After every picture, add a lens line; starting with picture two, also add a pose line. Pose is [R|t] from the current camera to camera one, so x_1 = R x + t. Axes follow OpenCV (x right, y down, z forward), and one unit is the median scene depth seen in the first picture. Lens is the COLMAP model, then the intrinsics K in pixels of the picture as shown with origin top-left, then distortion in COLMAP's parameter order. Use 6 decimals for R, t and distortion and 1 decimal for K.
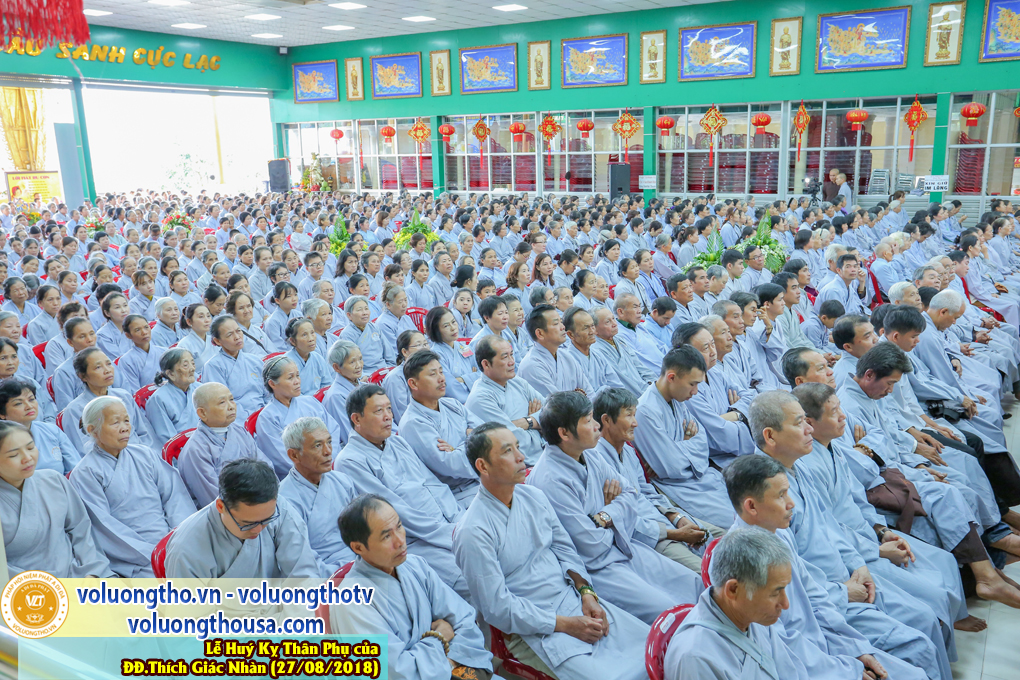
lens RADIAL K [[898.3, 0, 514.3], [0, 898.3, 342.9], [0, 0, 1]] dist [0.006530, 0.029015]
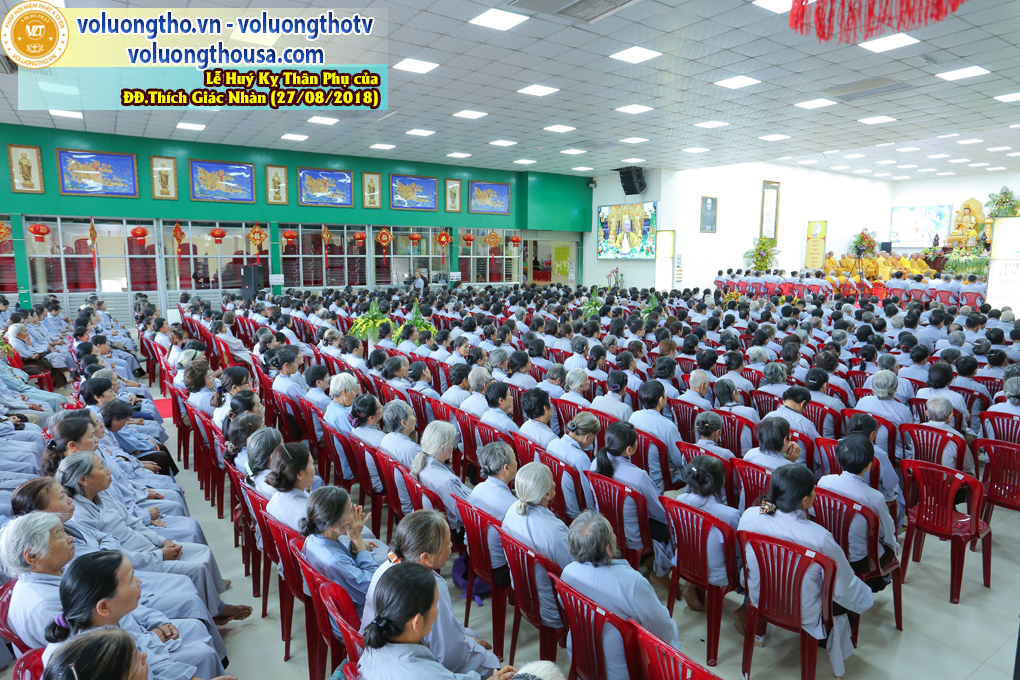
lens RADIAL K [[621.8, 0, 502.7], [0, 621.8, 339.0], [0, 0, 1]] dist [-0.006807, 0.004070]
pose [[0.403923, -0.106631, 0.908557, -0.497968], [0.181641, 0.982757, 0.034586, -0.062269], [-0.896578, 0.151061, 0.416327, 0.326529]]
